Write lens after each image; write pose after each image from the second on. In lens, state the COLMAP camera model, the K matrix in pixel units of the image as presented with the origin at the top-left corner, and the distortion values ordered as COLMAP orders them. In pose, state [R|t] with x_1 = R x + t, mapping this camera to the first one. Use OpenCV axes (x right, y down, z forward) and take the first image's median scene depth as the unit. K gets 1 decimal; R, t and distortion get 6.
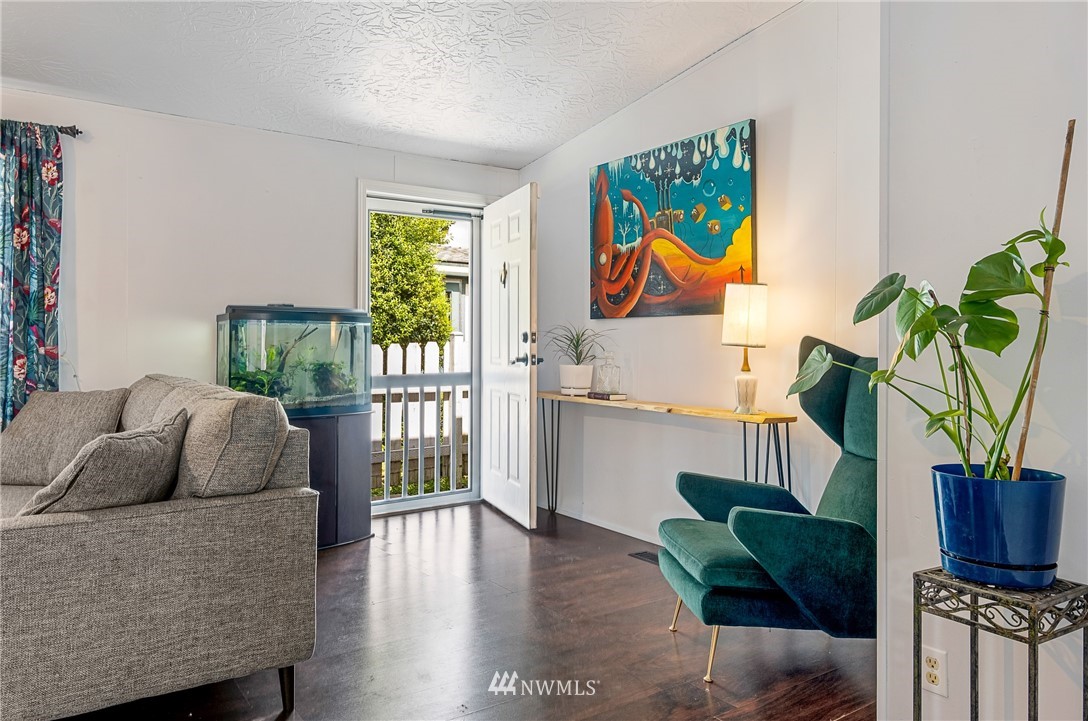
lens RADIAL K [[746.0, 0, 545.6], [0, 746.0, 337.6], [0, 0, 1]] dist [-0.004877, -0.001872]
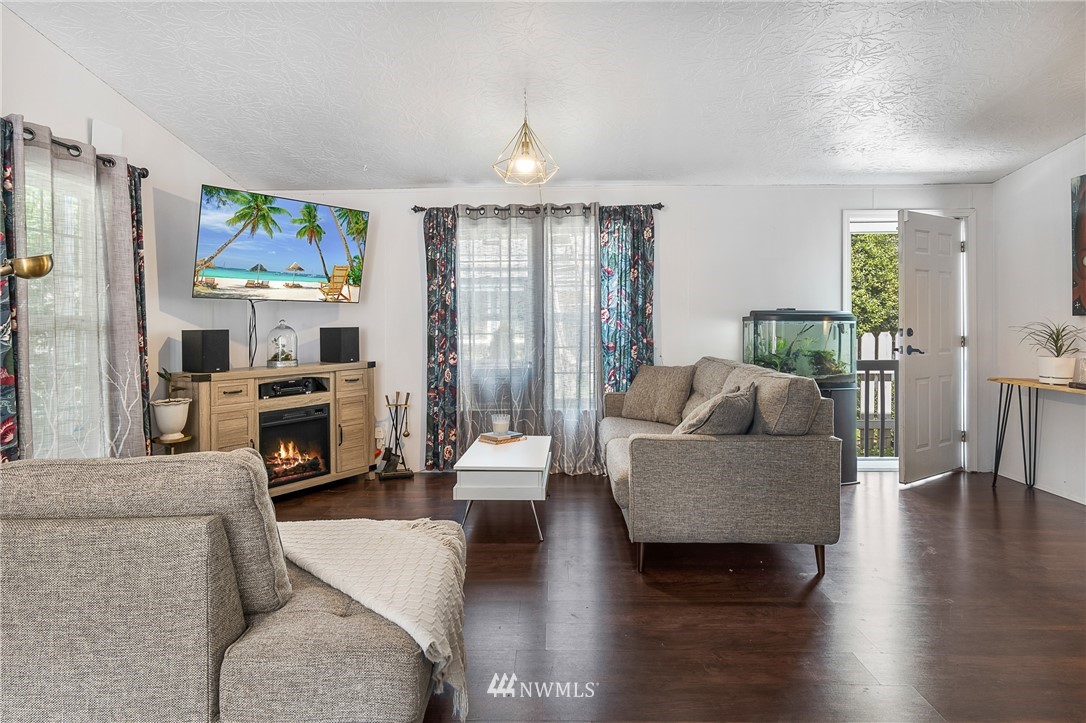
lens RADIAL K [[643.1, 0, 541.5], [0, 643.1, 322.6], [0, 0, 1]] dist [-0.000091, 0.001216]
pose [[0.800240, -0.003056, -0.599673, 0.002940], [0.007570, 0.999959, 0.005006, -0.032081], [0.599633, -0.008546, 0.800230, -0.290903]]
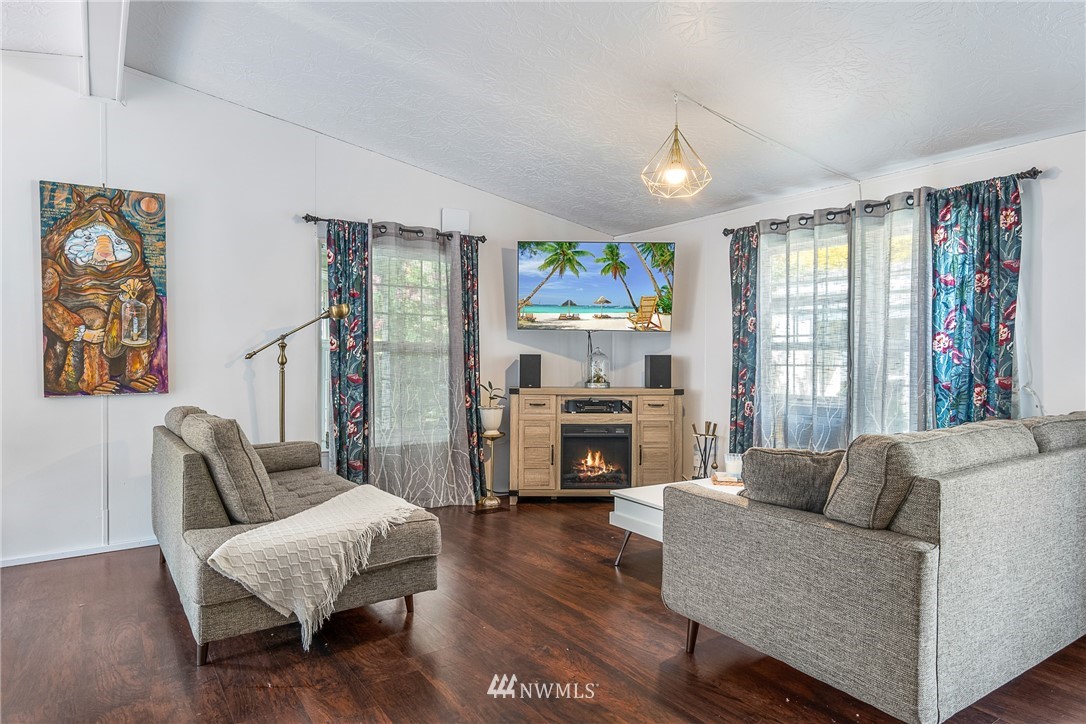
lens RADIAL K [[643.1, 0, 544.2], [0, 643.1, 360.3], [0, 0, 1]] dist [-0.000091, 0.001216]
pose [[-0.025325, 0.009168, -0.999637, 0.301211], [-0.005957, 0.999939, 0.009321, -0.017948], [0.999662, 0.006191, -0.025269, 0.340612]]
